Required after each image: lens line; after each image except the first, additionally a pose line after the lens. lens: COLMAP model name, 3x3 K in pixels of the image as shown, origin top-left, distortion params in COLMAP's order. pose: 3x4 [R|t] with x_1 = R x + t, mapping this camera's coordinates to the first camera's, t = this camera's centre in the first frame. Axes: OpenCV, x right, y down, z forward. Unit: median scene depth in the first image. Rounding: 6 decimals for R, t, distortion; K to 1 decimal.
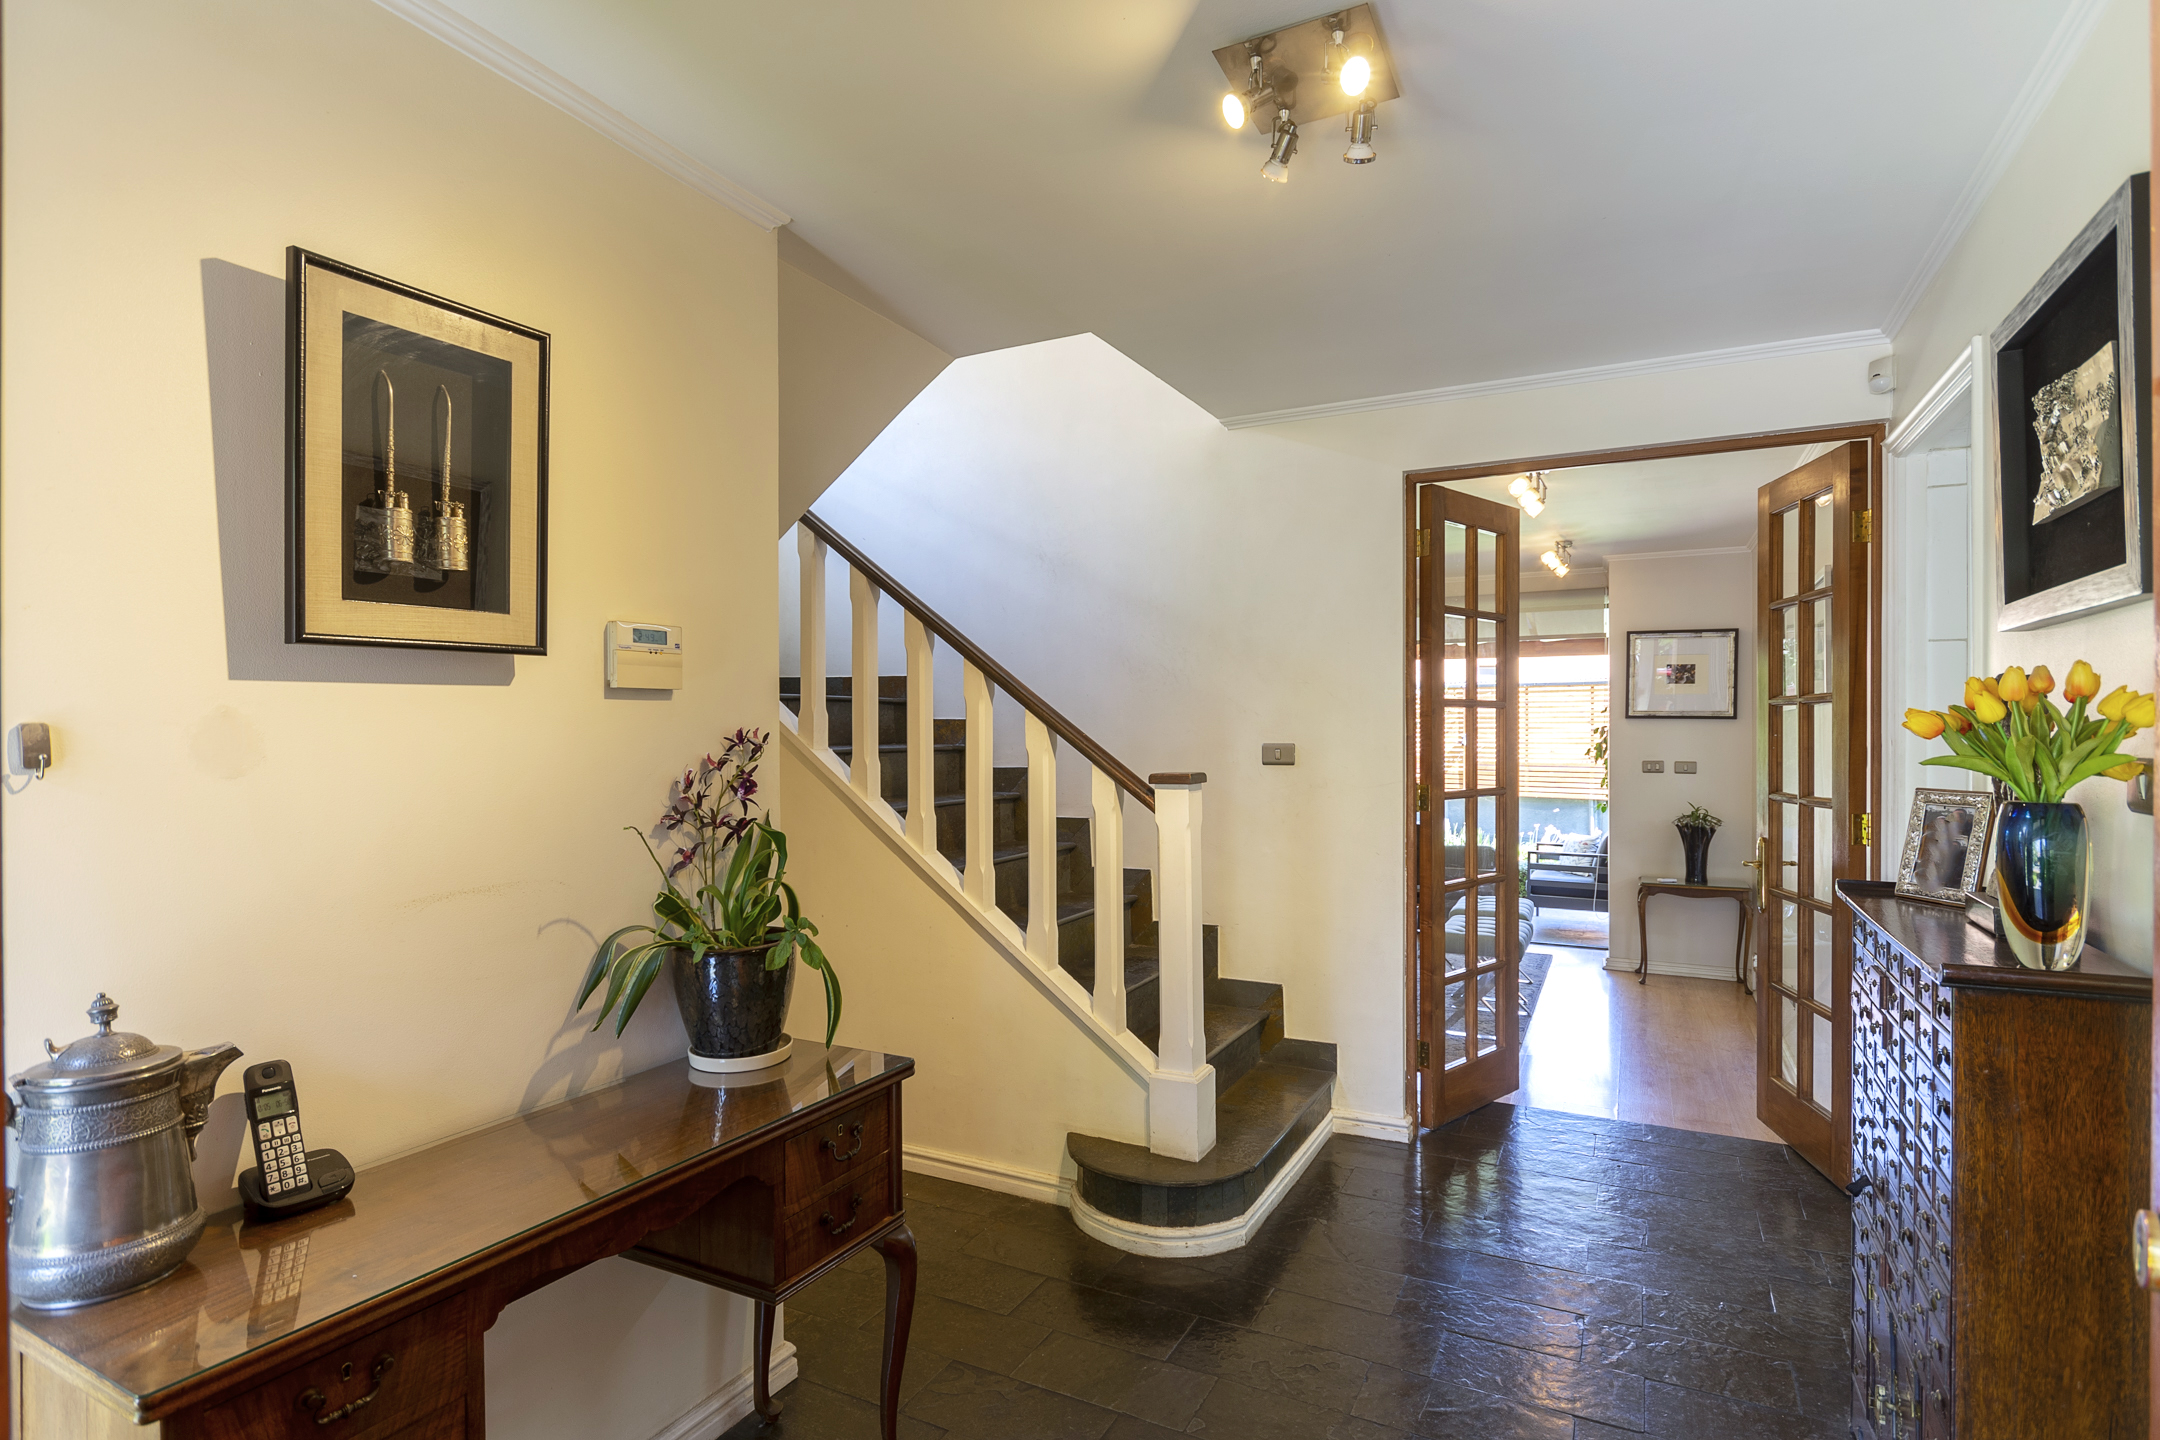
lens RADIAL K [[1080.9, 0, 1081.3], [0, 1080.9, 727.5], [0, 0, 1]] dist [0.001860, 0.000075]
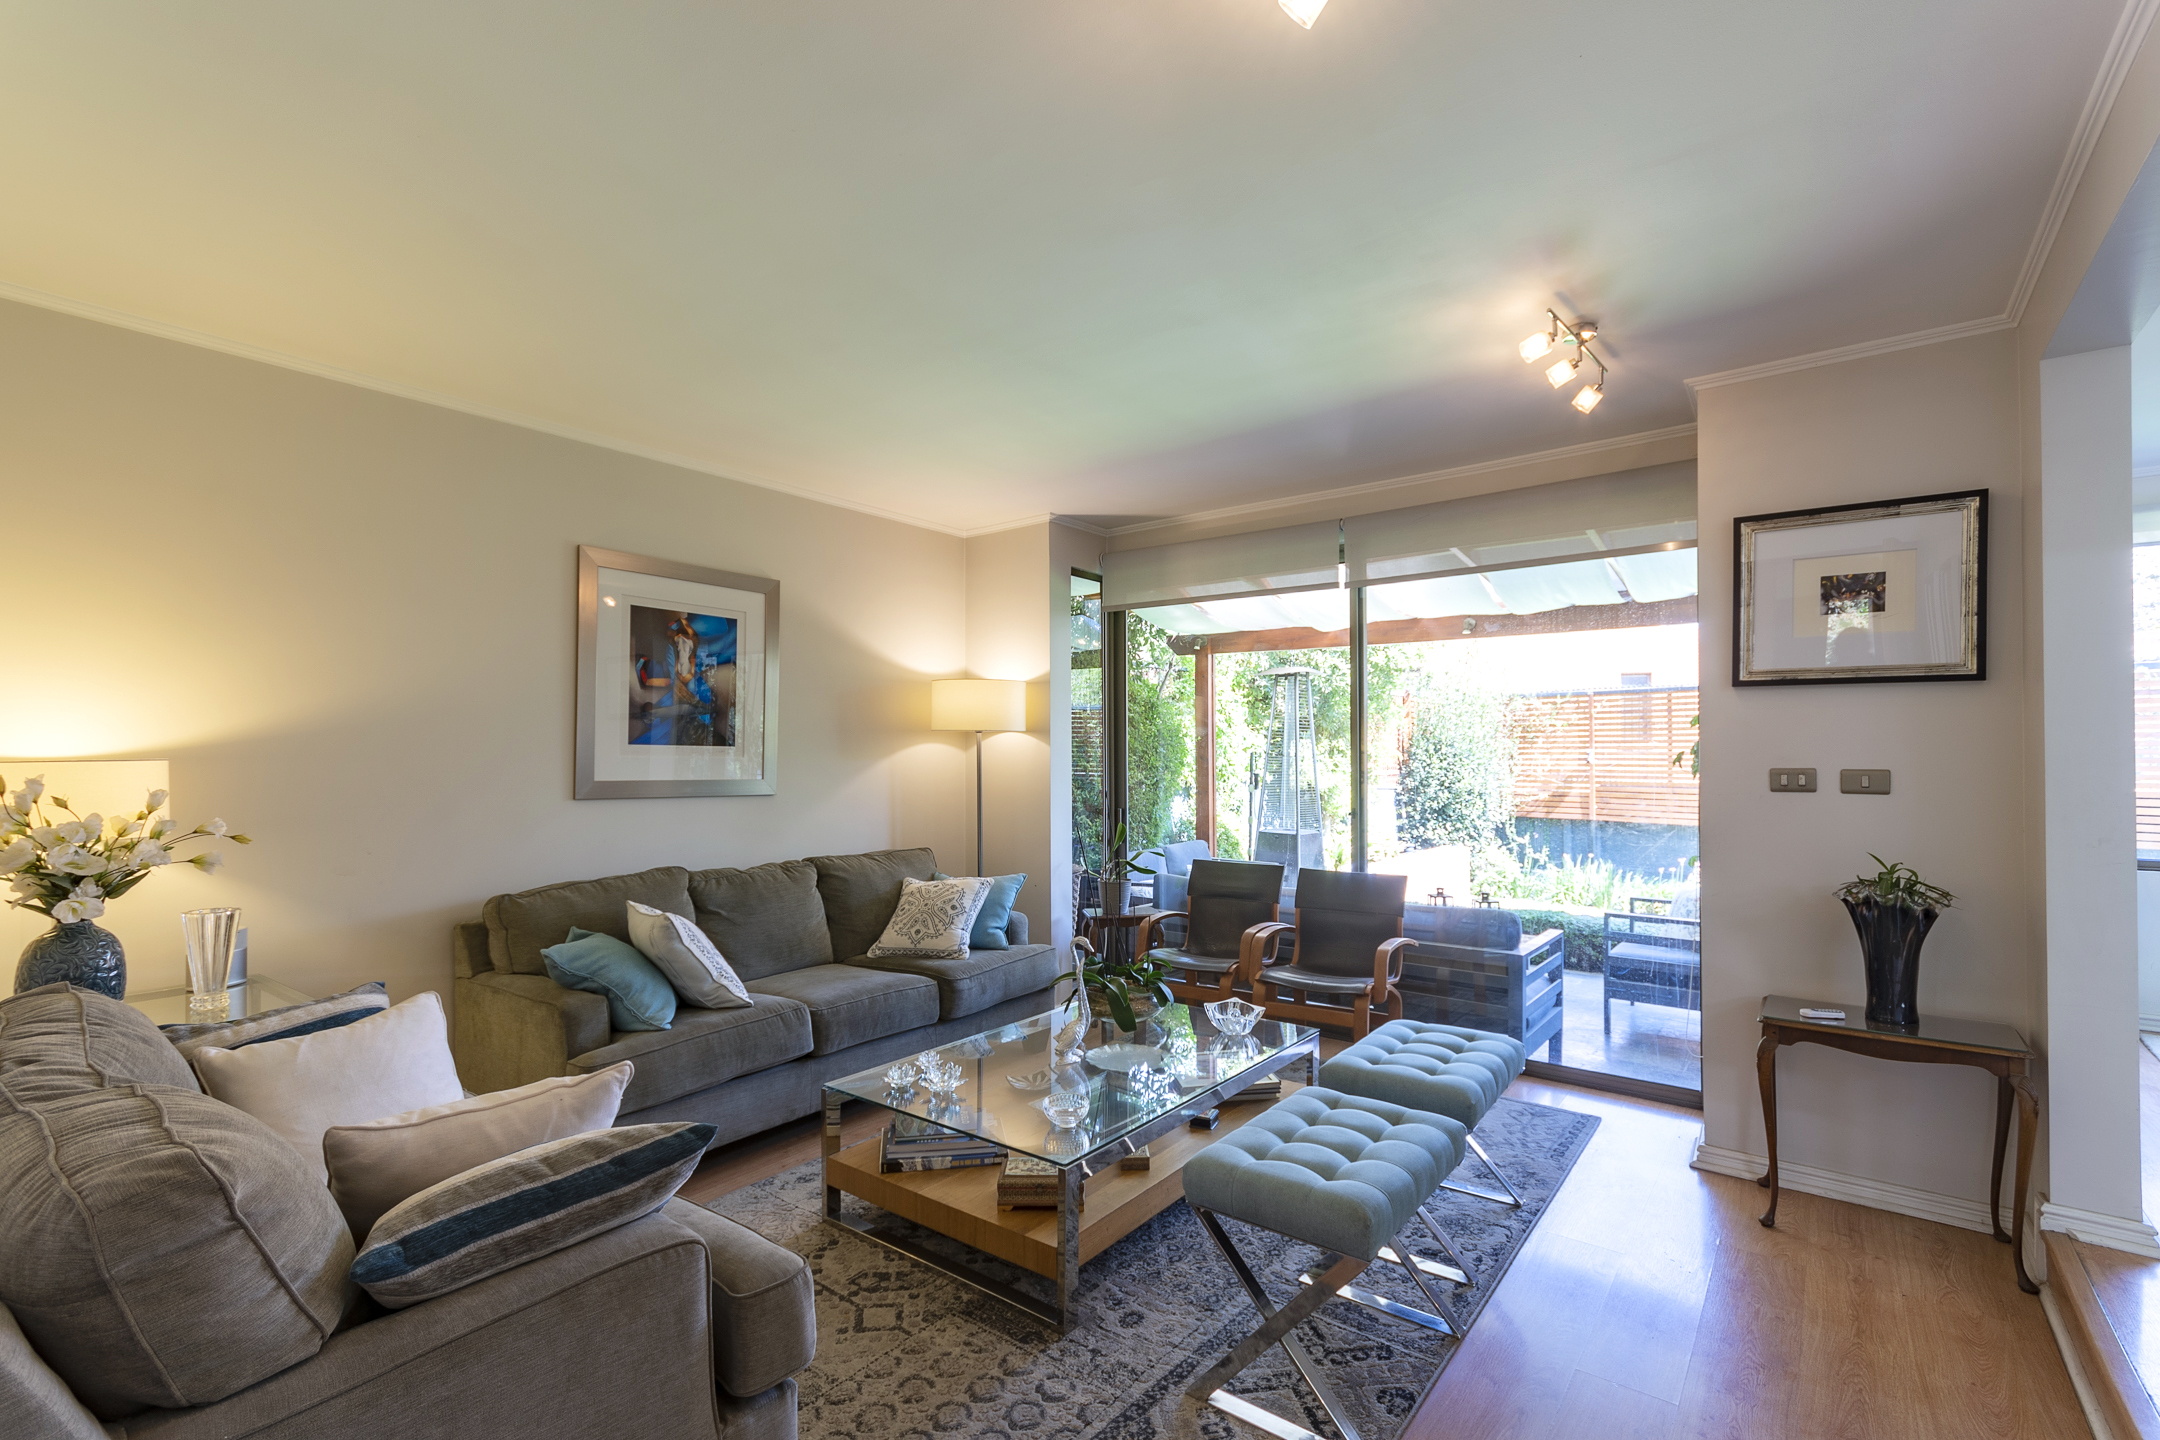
lens RADIAL K [[964.2, 0, 1074.1], [0, 964.2, 741.6], [0, 0, 1]] dist [0.005265, -0.001567]
pose [[0.979989, -0.003306, -0.199024, 0.300382], [0.000719, 0.999914, -0.013068, 0.024973], [0.199051, 0.012663, 0.979907, 0.508323]]
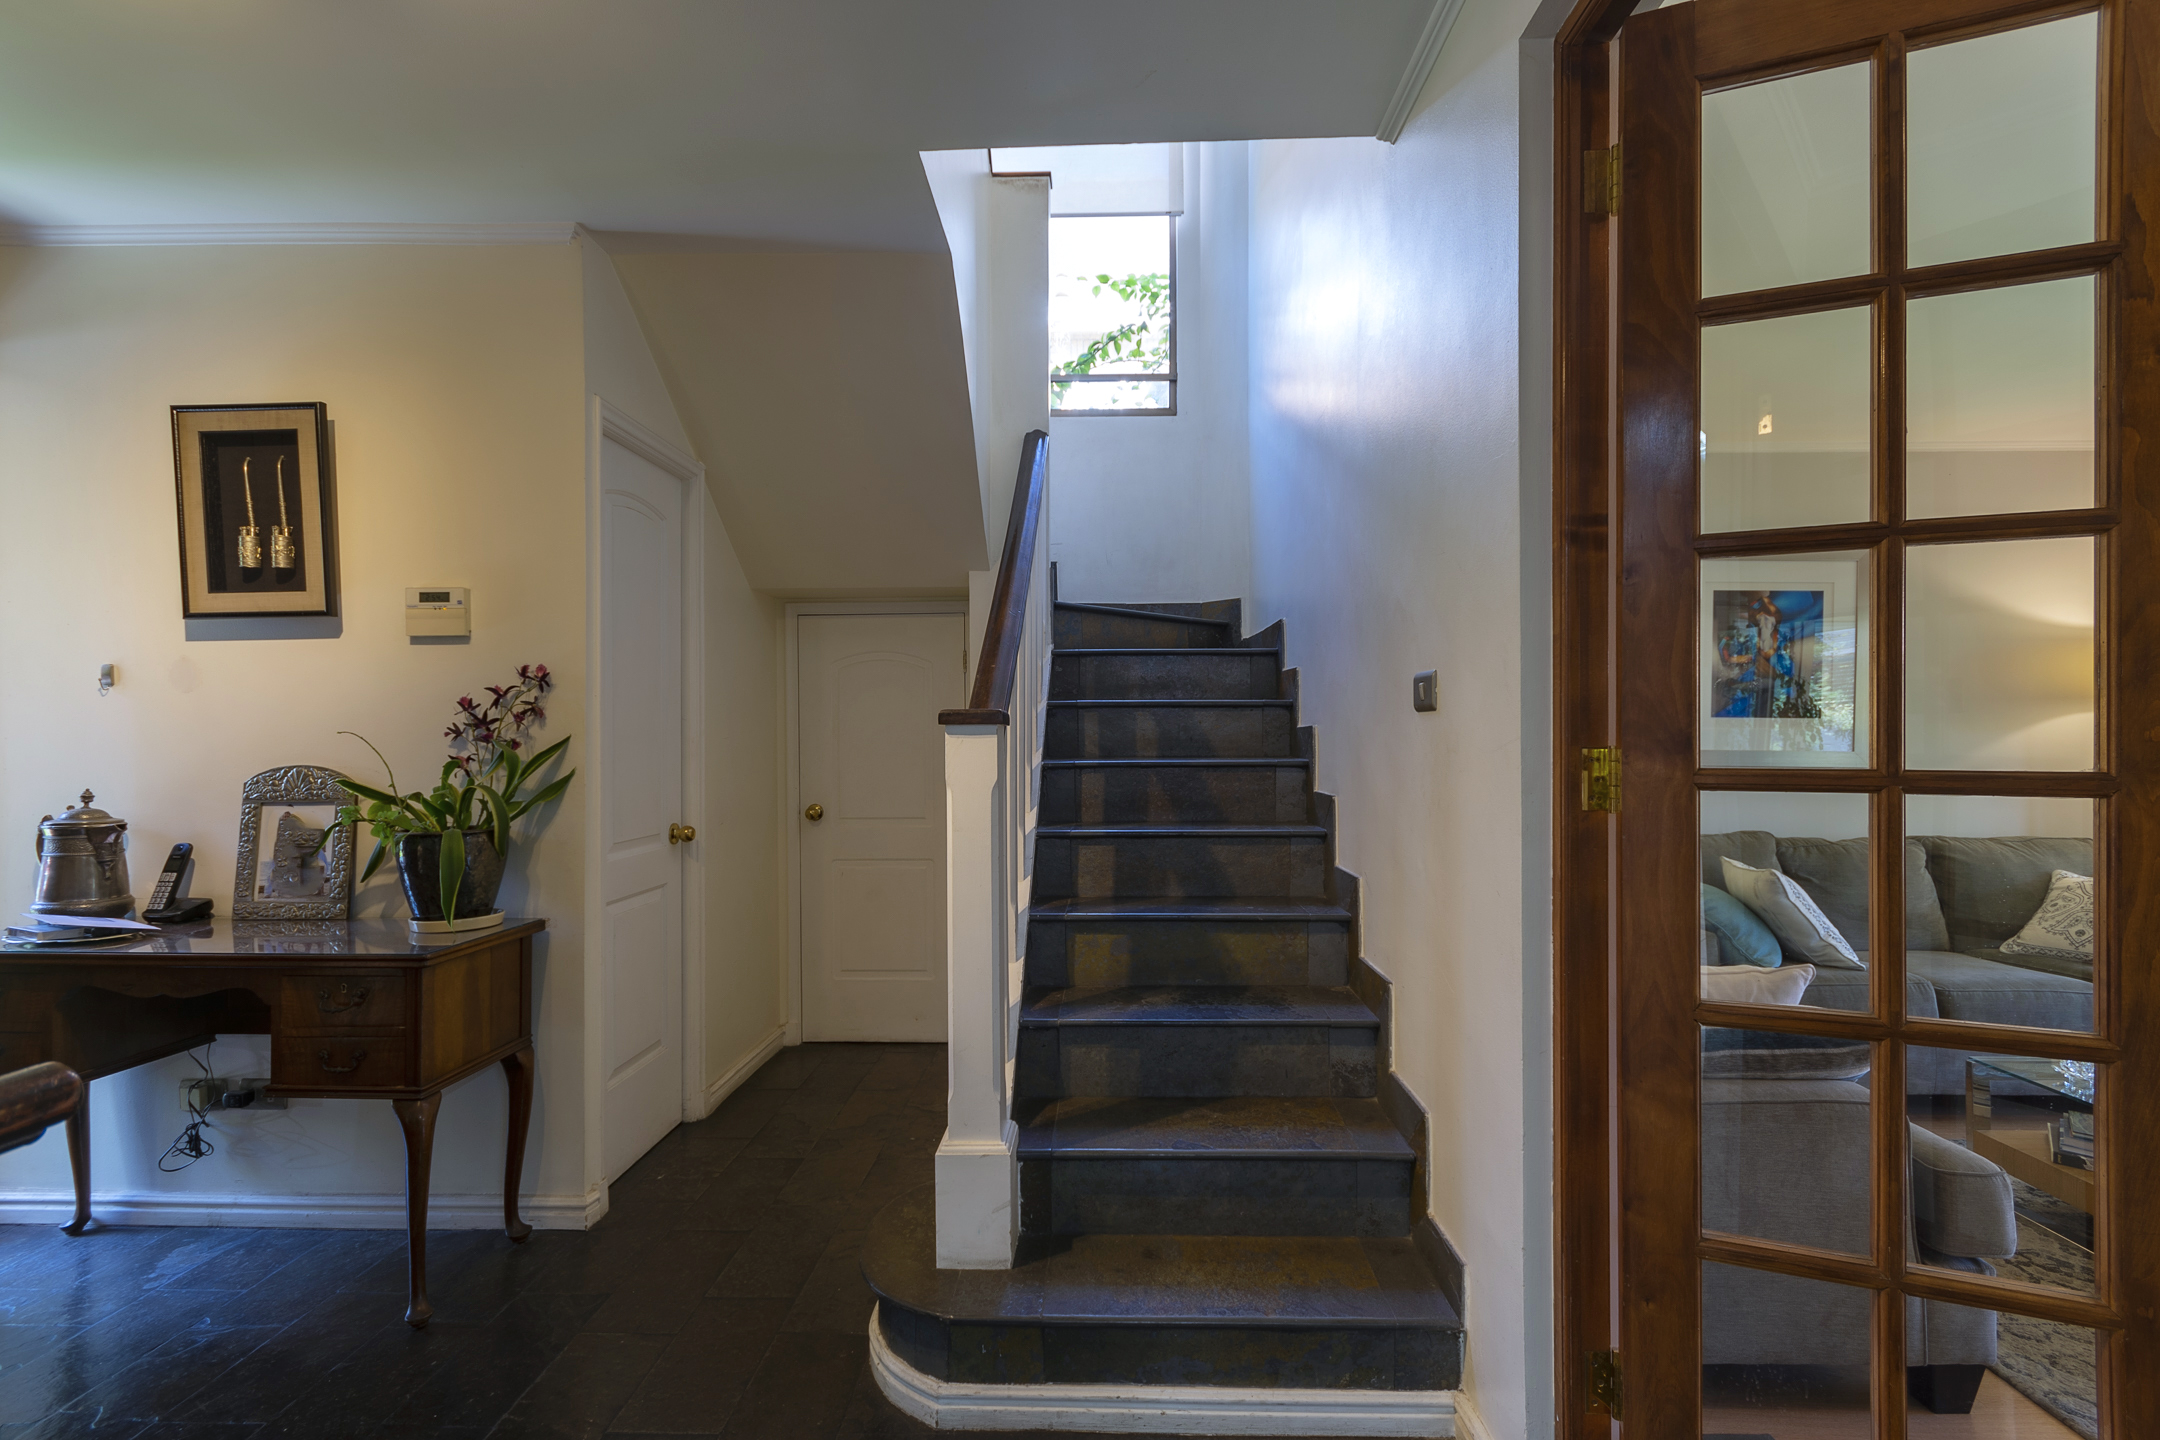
lens RADIAL K [[964.2, 0, 1089.8], [0, 964.2, 731.9], [0, 0, 1]] dist [0.005265, -0.001567]
pose [[0.431047, 0.001246, -0.902329, 0.323038], [0.002670, 0.999993, 0.002656, 0.025764], [0.902325, -0.003555, 0.431041, 0.377992]]
